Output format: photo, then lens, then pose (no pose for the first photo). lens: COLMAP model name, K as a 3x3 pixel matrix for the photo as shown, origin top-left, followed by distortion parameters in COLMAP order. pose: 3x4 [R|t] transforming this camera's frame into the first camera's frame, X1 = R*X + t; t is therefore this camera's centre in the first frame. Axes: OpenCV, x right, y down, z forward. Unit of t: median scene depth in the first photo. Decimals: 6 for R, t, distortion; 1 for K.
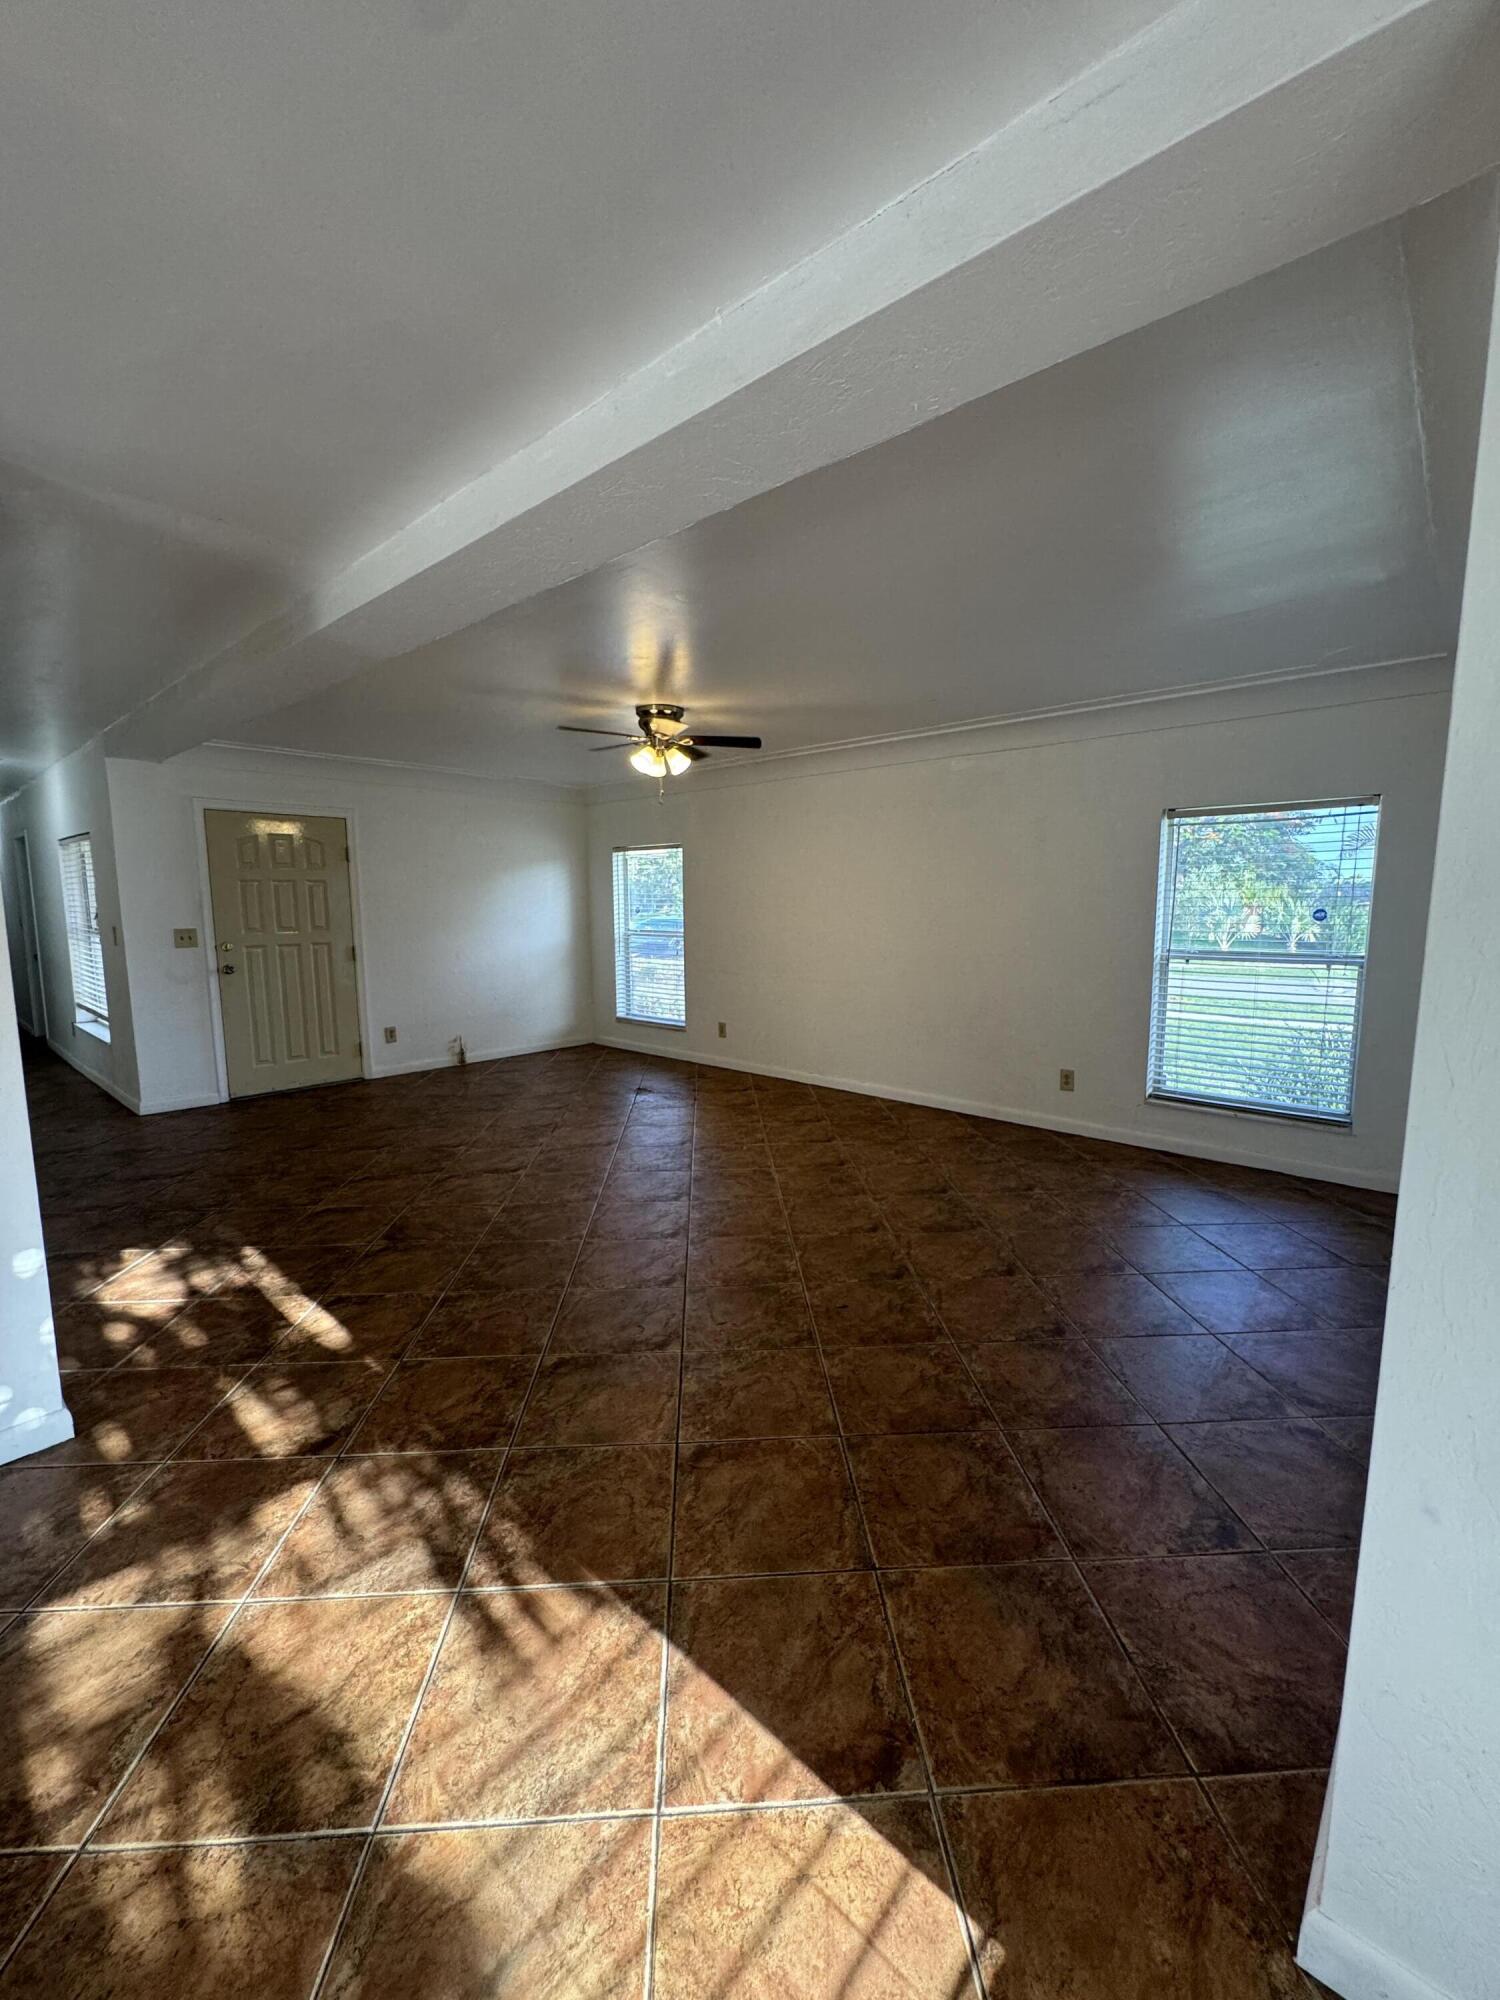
lens RADIAL K [[805.1, 0, 753.9], [0, 805.1, 1000.2], [0, 0, 1]] dist [-0.002922, 0.000387]
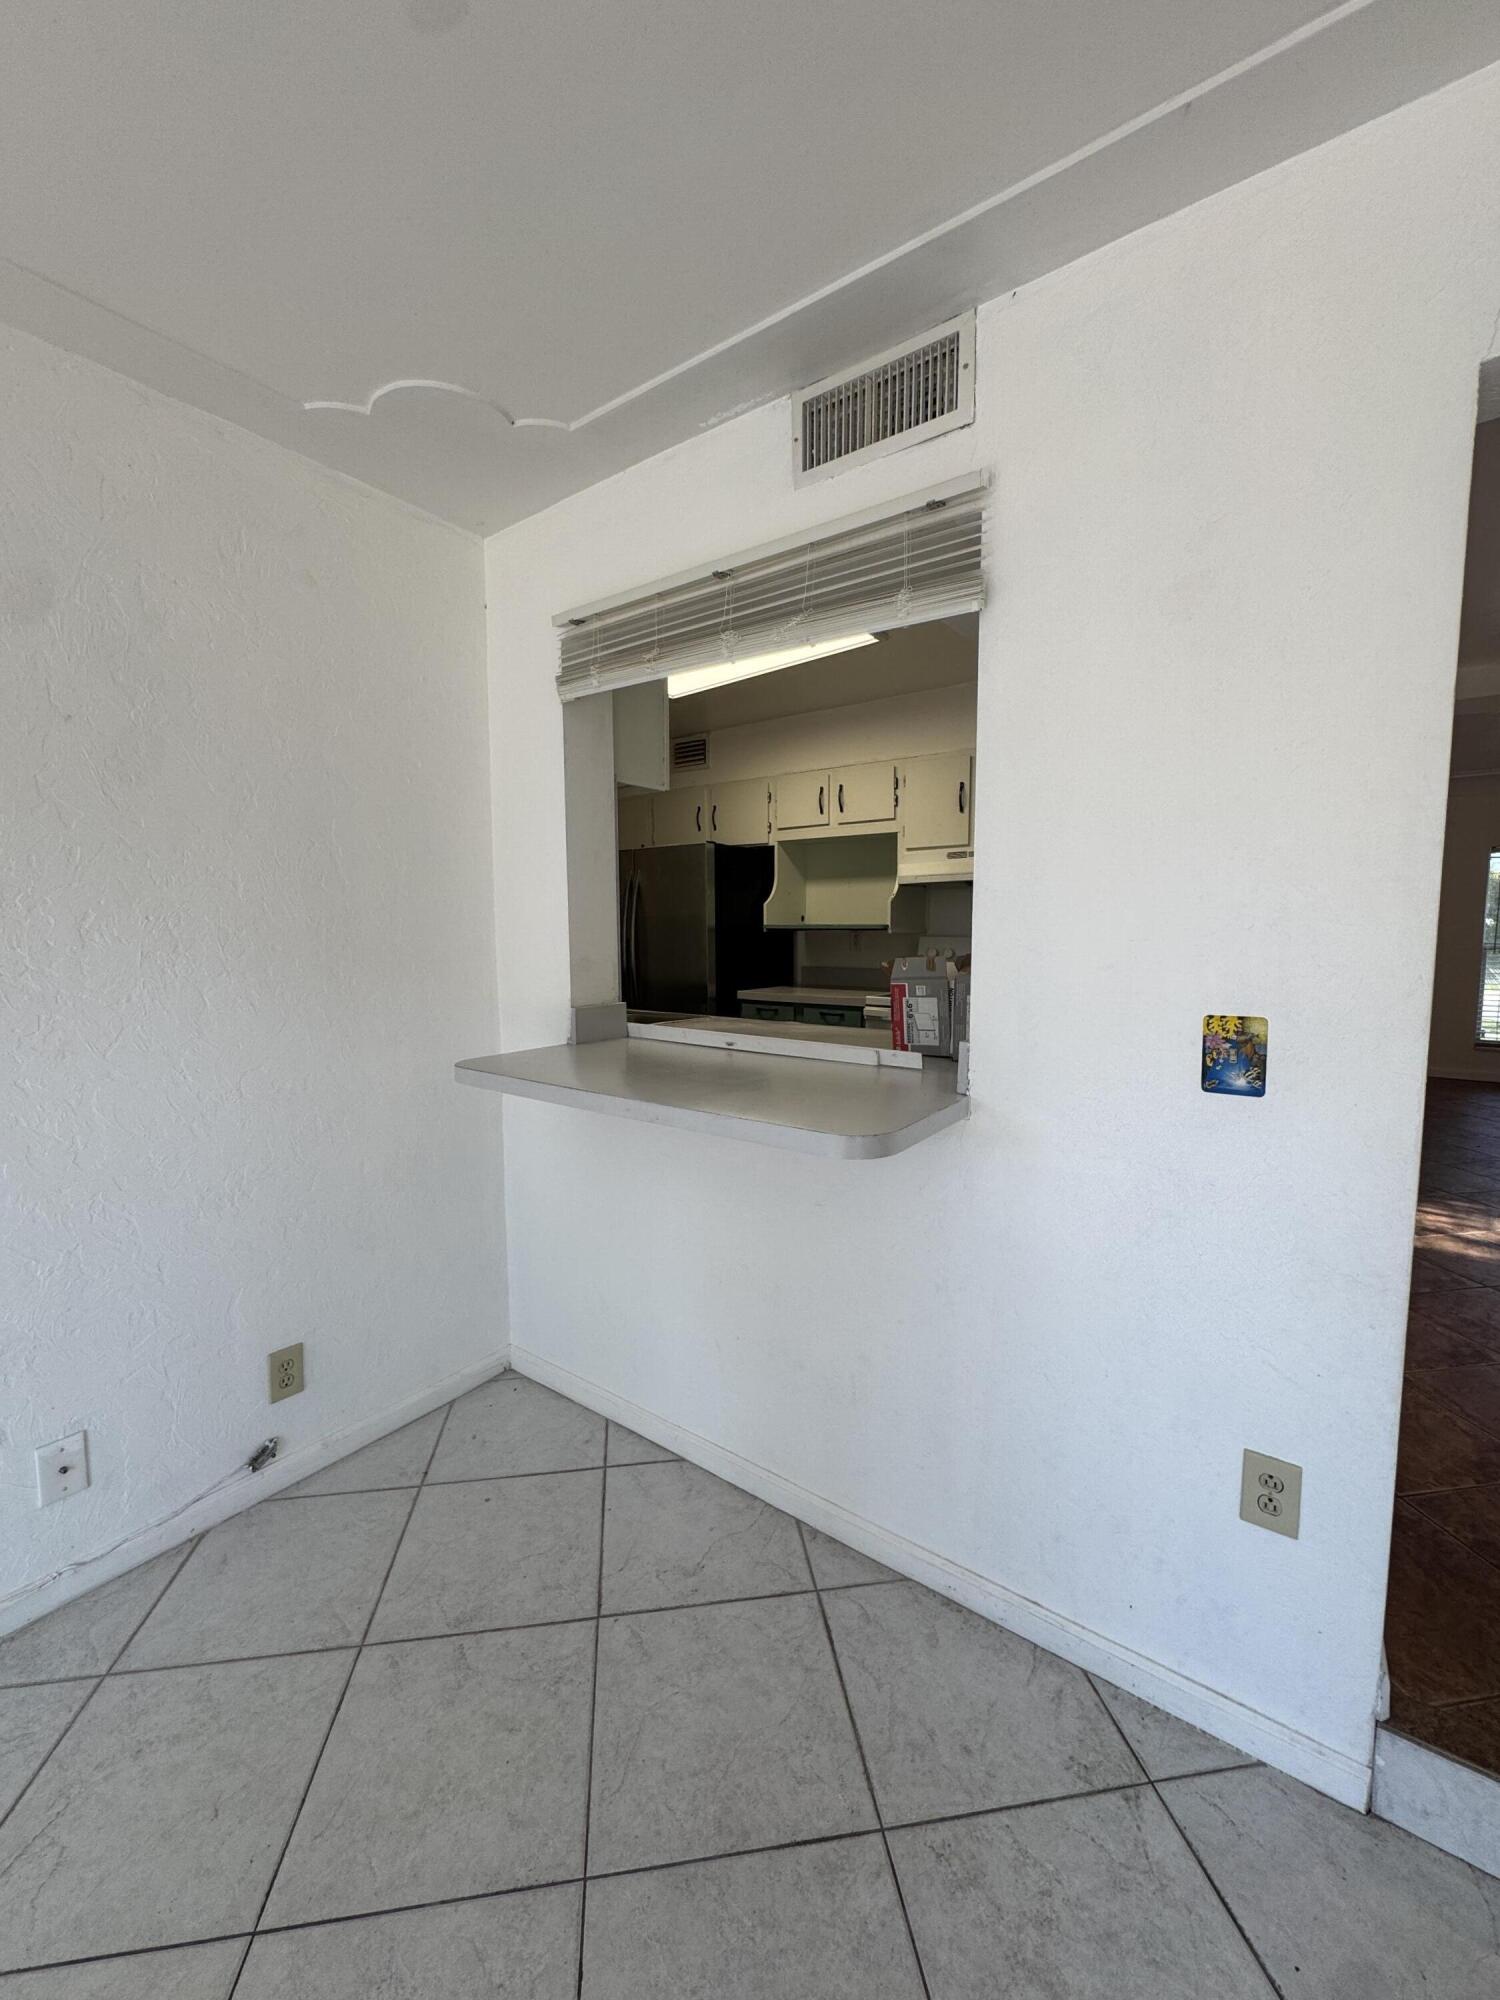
lens RADIAL K [[805.1, 0, 753.9], [0, 805.1, 1000.2], [0, 0, 1]] dist [-0.002922, 0.000387]
pose [[0.994872, -0.006286, 0.100947, -2.276039], [0.009481, 0.999468, -0.031194, 0.174208], [-0.100697, 0.031991, 0.994403, -0.747463]]
